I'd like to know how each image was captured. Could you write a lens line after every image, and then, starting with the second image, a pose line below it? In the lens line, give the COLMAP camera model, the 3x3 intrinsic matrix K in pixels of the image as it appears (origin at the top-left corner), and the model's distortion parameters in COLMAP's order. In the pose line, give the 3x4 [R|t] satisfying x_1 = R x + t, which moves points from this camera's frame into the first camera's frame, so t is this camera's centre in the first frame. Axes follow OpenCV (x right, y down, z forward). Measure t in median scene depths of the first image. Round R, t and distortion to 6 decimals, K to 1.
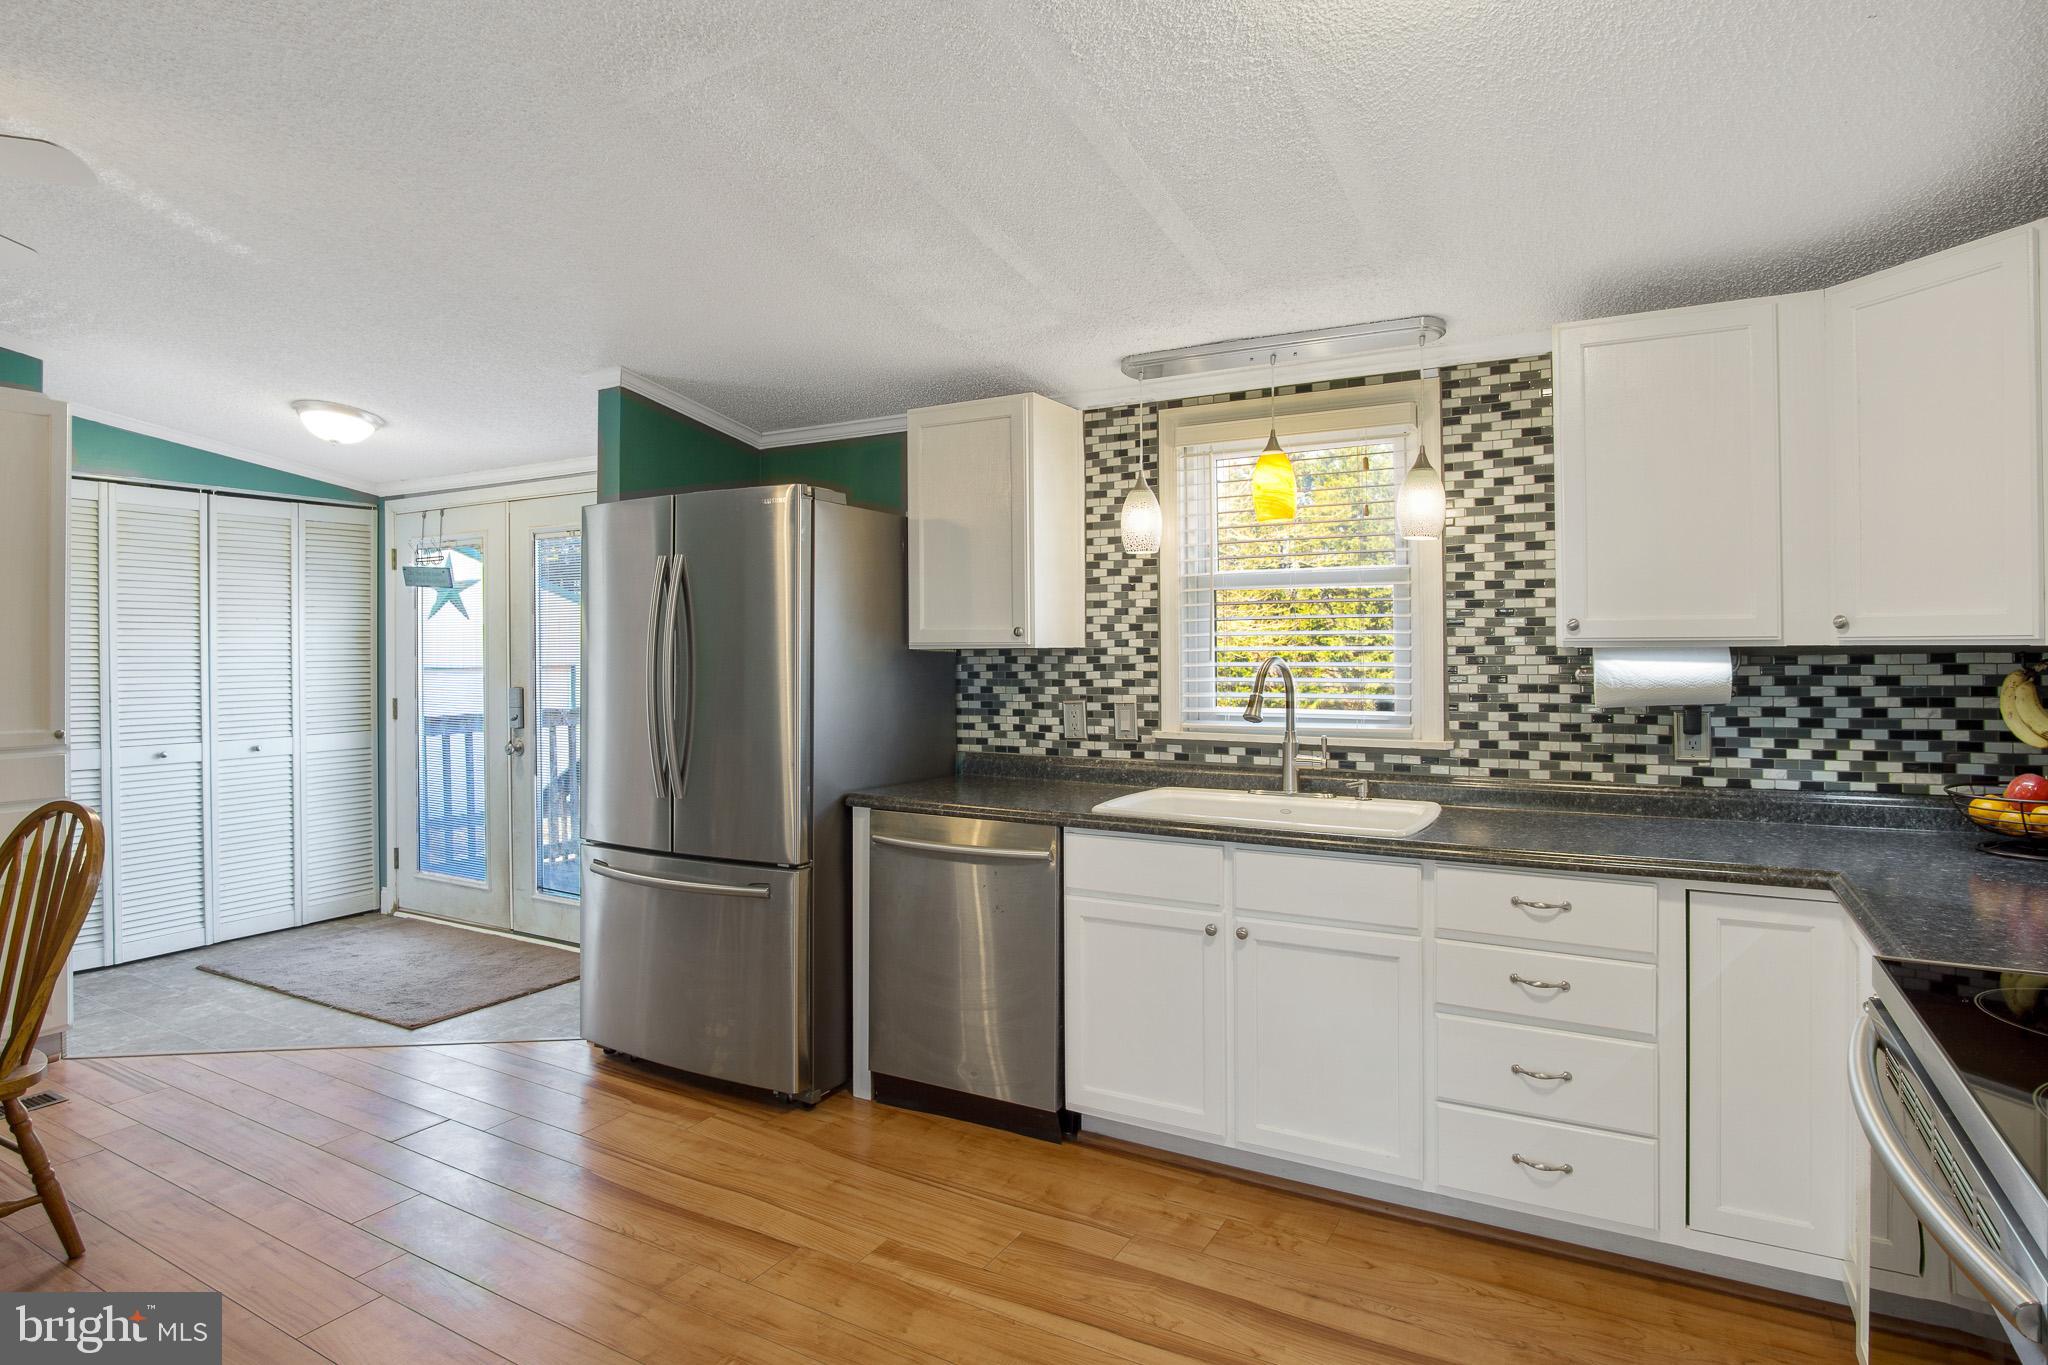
lens RADIAL K [[1104.8, 0, 1029.4], [0, 1104.8, 641.8], [0, 0, 1]] dist [-0.026686, 0.001644]
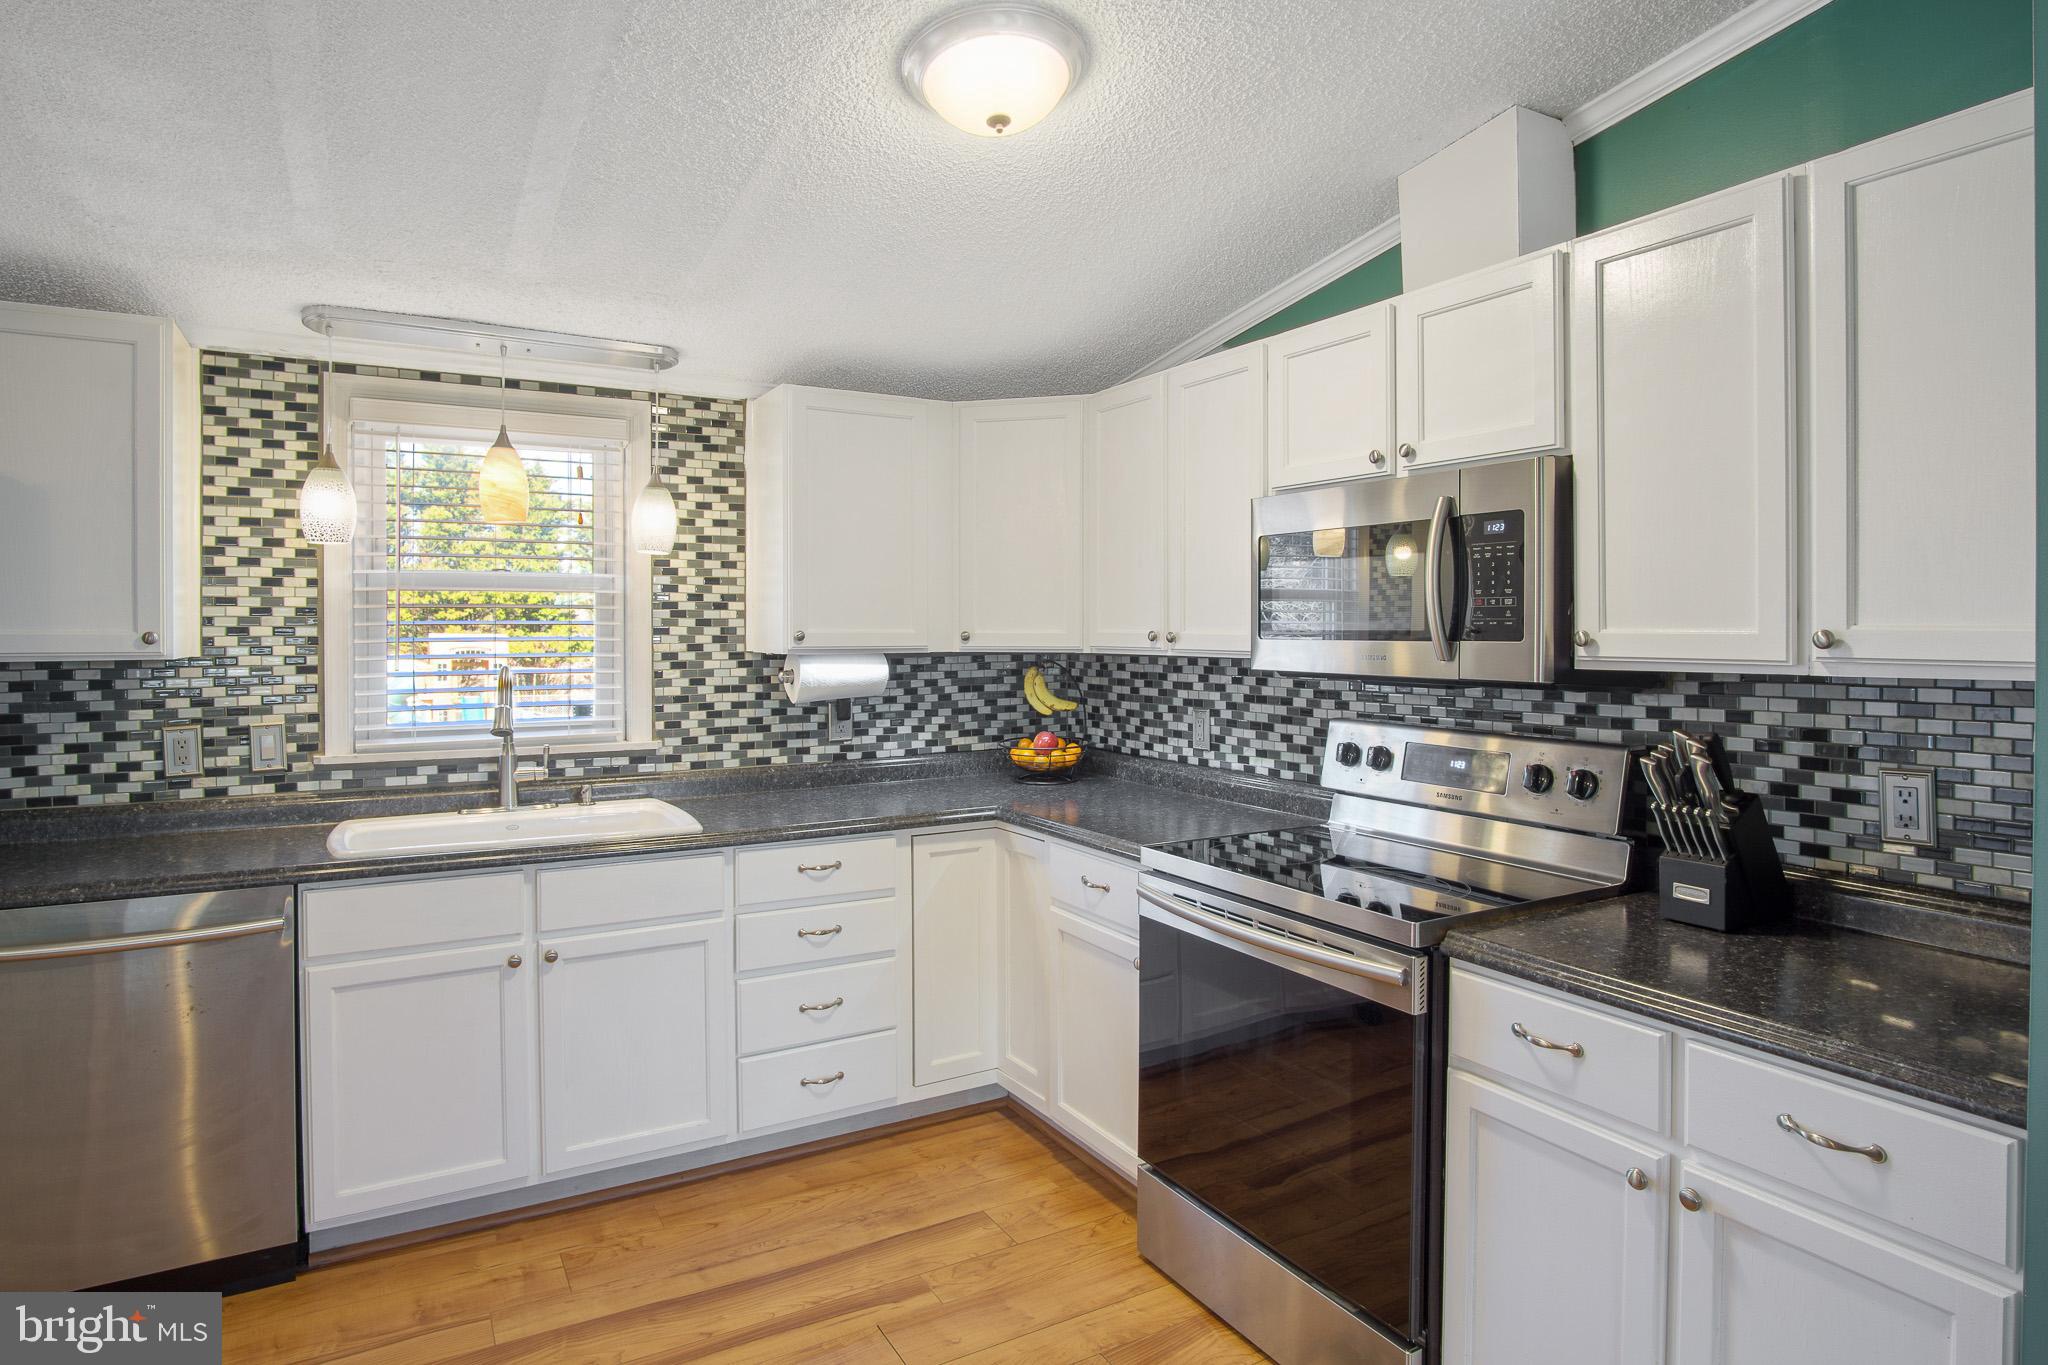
lens RADIAL K [[1125.9, 0, 1017.2], [0, 1125.9, 629.5], [0, 0, 1]] dist [-0.028329, 0.002833]
pose [[0.511310, 0.004762, 0.859383, -0.382699], [-0.005812, 0.999981, -0.002083, -0.018304], [-0.859377, -0.003930, 0.511328, 0.132733]]
